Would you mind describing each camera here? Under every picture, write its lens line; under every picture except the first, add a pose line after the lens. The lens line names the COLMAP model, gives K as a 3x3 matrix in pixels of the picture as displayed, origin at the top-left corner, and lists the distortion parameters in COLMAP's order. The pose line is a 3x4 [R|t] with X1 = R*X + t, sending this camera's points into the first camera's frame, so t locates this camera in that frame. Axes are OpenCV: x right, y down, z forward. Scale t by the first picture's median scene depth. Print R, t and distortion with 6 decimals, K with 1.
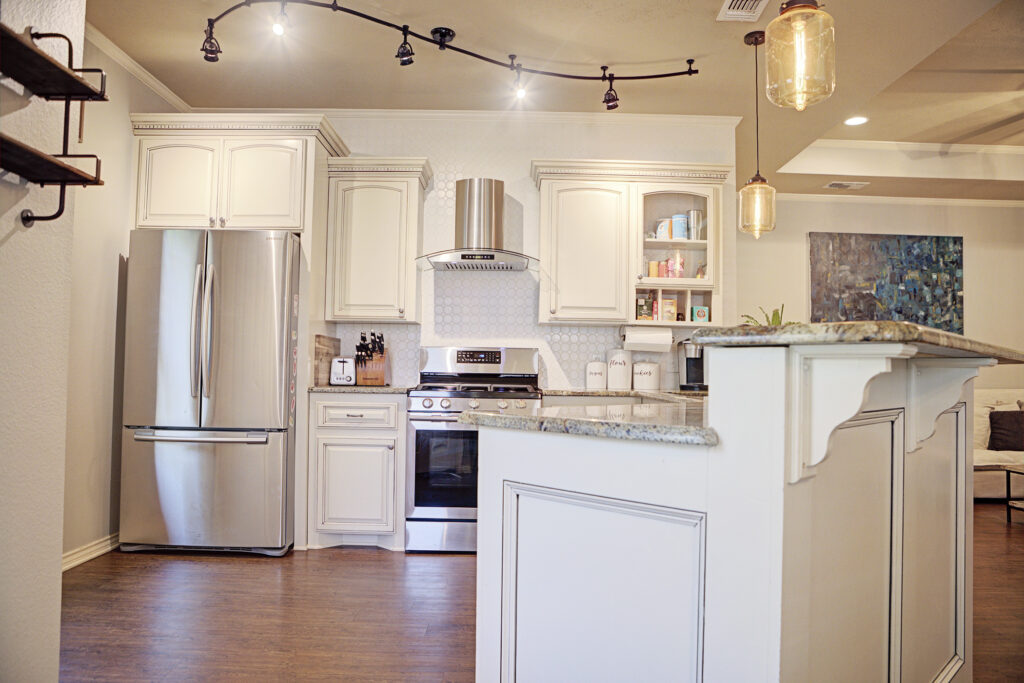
lens RADIAL K [[710.0, 0, 520.4], [0, 710.0, 346.7], [0, 0, 1]] dist [-0.091361, 0.058159]
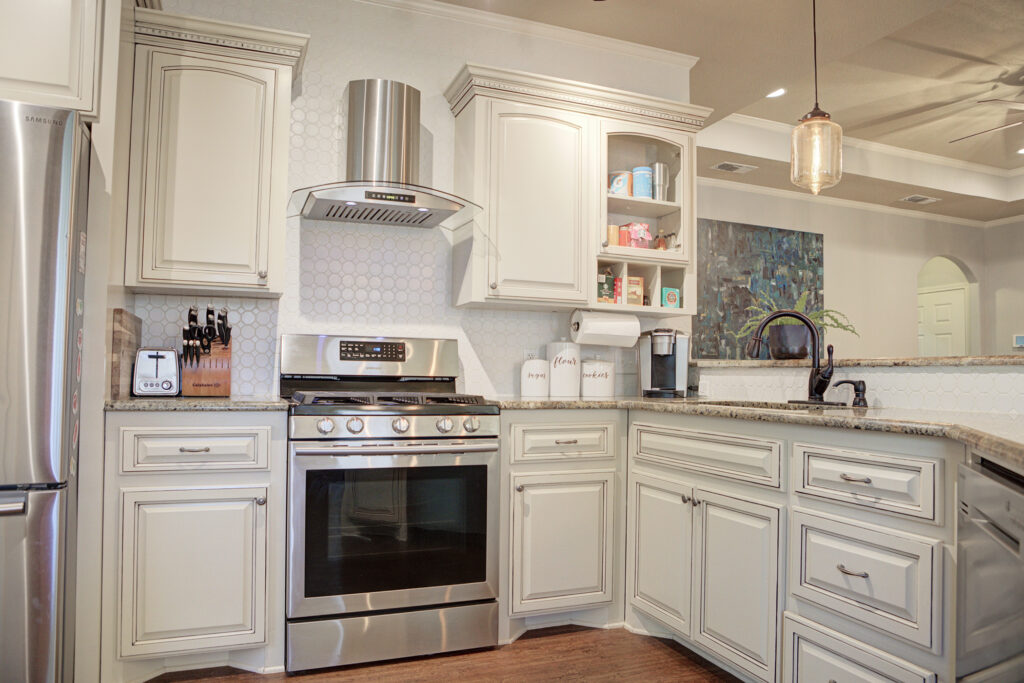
lens RADIAL K [[710.0, 0, 515.6], [0, 710.0, 347.8], [0, 0, 1]] dist [-0.091361, 0.058159]
pose [[0.932793, 0.011222, 0.360238, -0.172966], [-0.012220, 0.999925, 0.000493, 0.009520], [-0.360205, -0.004862, 0.932860, 0.332052]]
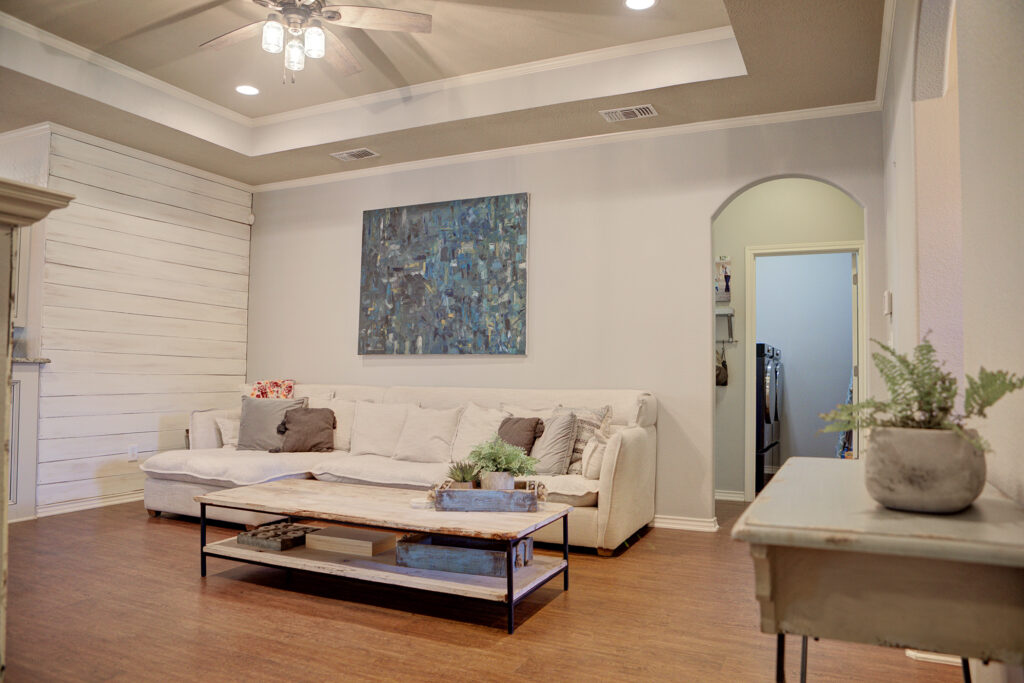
lens RADIAL K [[710.0, 0, 518.6], [0, 710.0, 344.7], [0, 0, 1]] dist [-0.091361, 0.058159]
pose [[0.899009, -0.027233, -0.437082, 1.395163], [0.022458, 0.999618, -0.016091, 0.034768], [0.437354, 0.004650, 0.899278, 0.401780]]
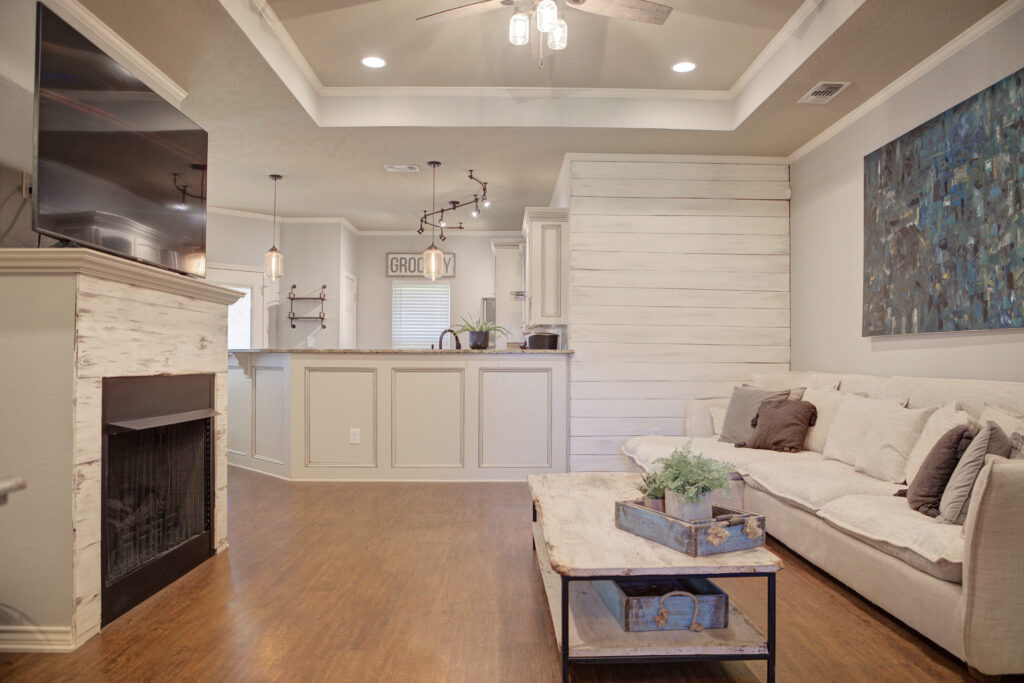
lens RADIAL K [[710.0, 0, 516.5], [0, 710.0, 346.8], [0, 0, 1]] dist [-0.091361, 0.058159]
pose [[0.006177, -0.033930, -0.999405, 1.580673], [0.034333, 0.998842, -0.033699, 0.057078], [0.999391, -0.034104, 0.007335, 0.906346]]
